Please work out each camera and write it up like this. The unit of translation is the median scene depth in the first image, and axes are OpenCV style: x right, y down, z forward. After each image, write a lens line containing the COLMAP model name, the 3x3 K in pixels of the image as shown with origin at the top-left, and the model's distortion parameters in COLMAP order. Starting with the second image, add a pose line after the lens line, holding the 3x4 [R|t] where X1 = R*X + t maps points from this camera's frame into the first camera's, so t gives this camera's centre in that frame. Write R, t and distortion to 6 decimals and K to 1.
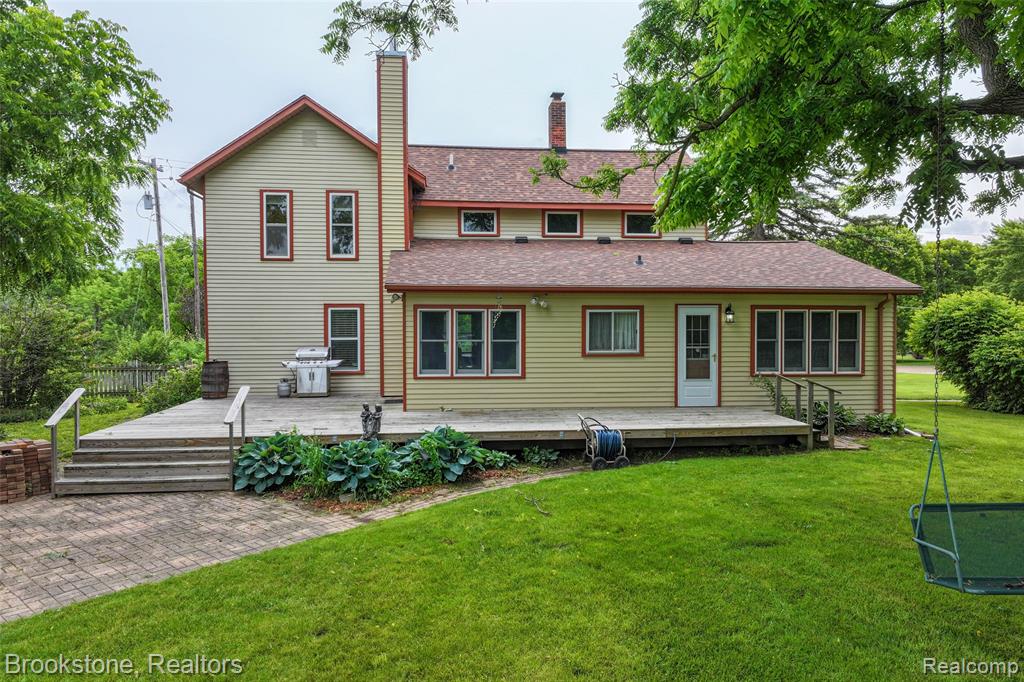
lens RADIAL K [[722.6, 0, 513.3], [0, 722.6, 338.7], [0, 0, 1]] dist [0.006712, 0.006615]
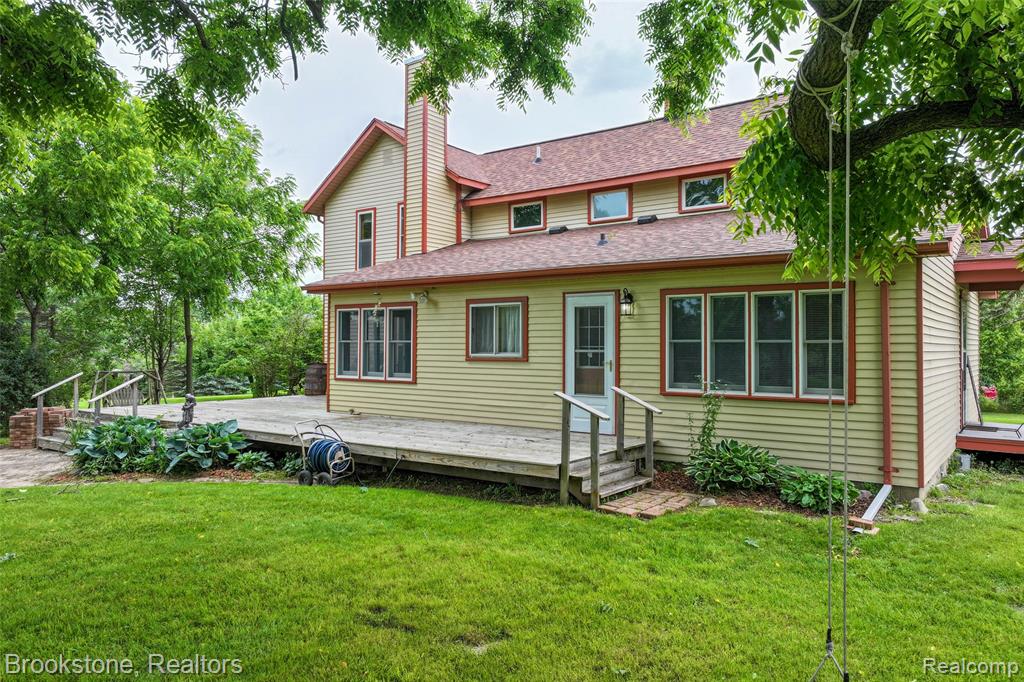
lens RADIAL K [[722.6, 0, 513.3], [0, 722.6, 338.7], [0, 0, 1]] dist [0.006712, 0.006615]
pose [[0.736830, -0.004656, -0.676062, 0.690284], [-0.018782, 0.999449, -0.027353, 0.021043], [0.675817, 0.032853, 0.736337, 0.416703]]
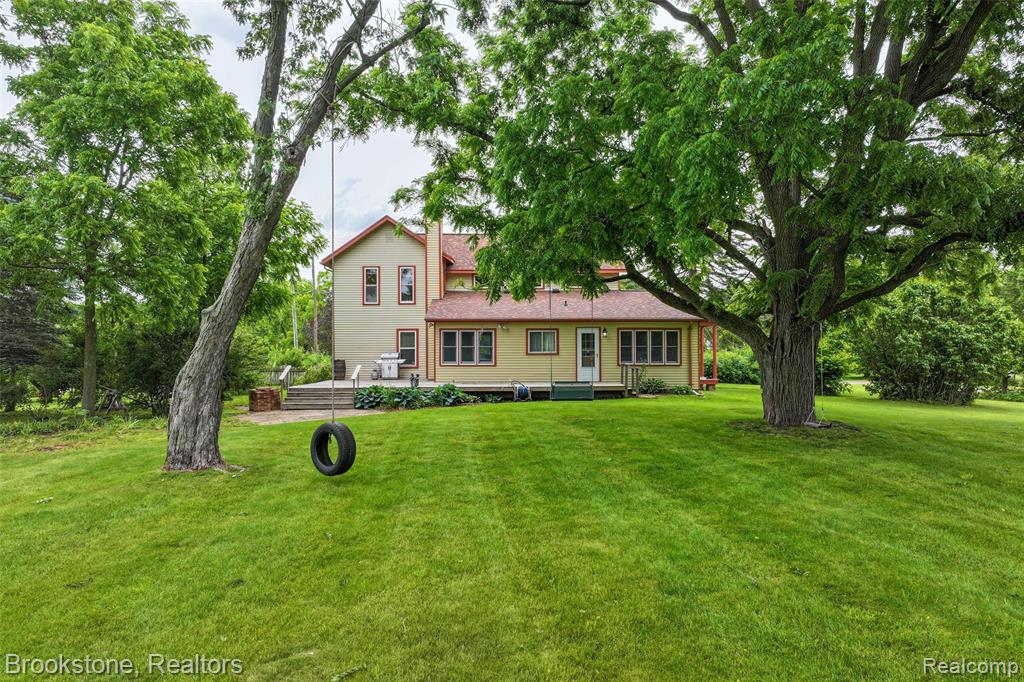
lens RADIAL K [[722.6, 0, 513.3], [0, 722.6, 338.7], [0, 0, 1]] dist [0.006712, 0.006615]
pose [[0.993930, -0.004449, -0.109923, 0.269622], [0.000231, 0.999264, -0.038357, 0.054649], [0.110013, 0.038099, 0.993200, -0.904789]]
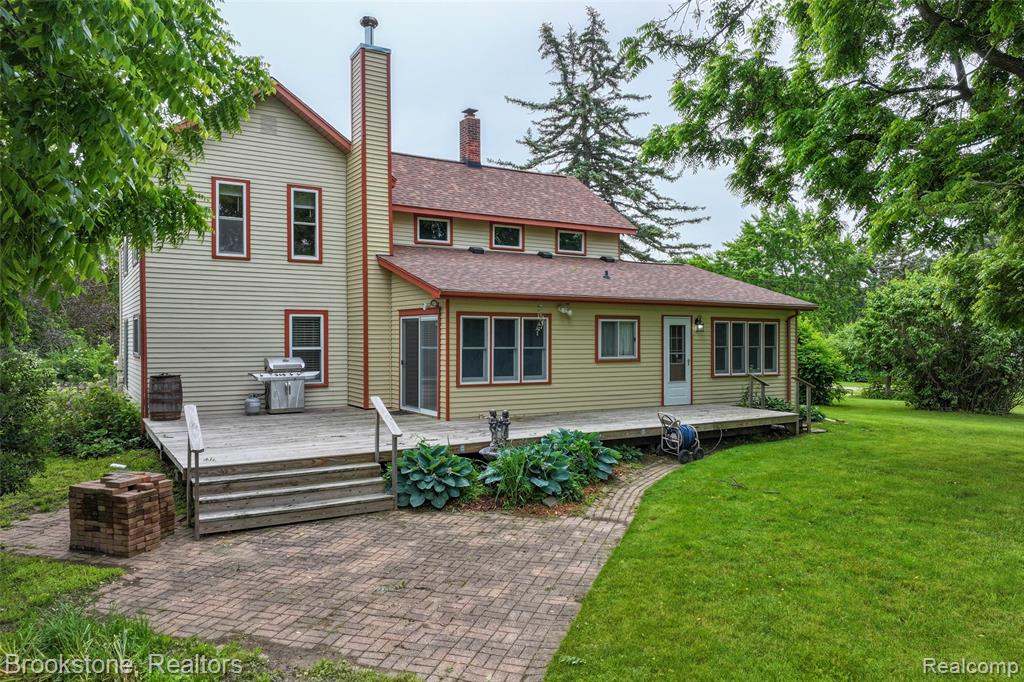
lens RADIAL K [[722.6, 0, 513.3], [0, 722.6, 338.7], [0, 0, 1]] dist [0.006712, 0.006615]
pose [[0.903732, 0.001341, 0.428097, -0.469954], [0.007721, 0.999781, -0.019431, 0.009250], [-0.428030, 0.020866, 0.903524, 0.078056]]
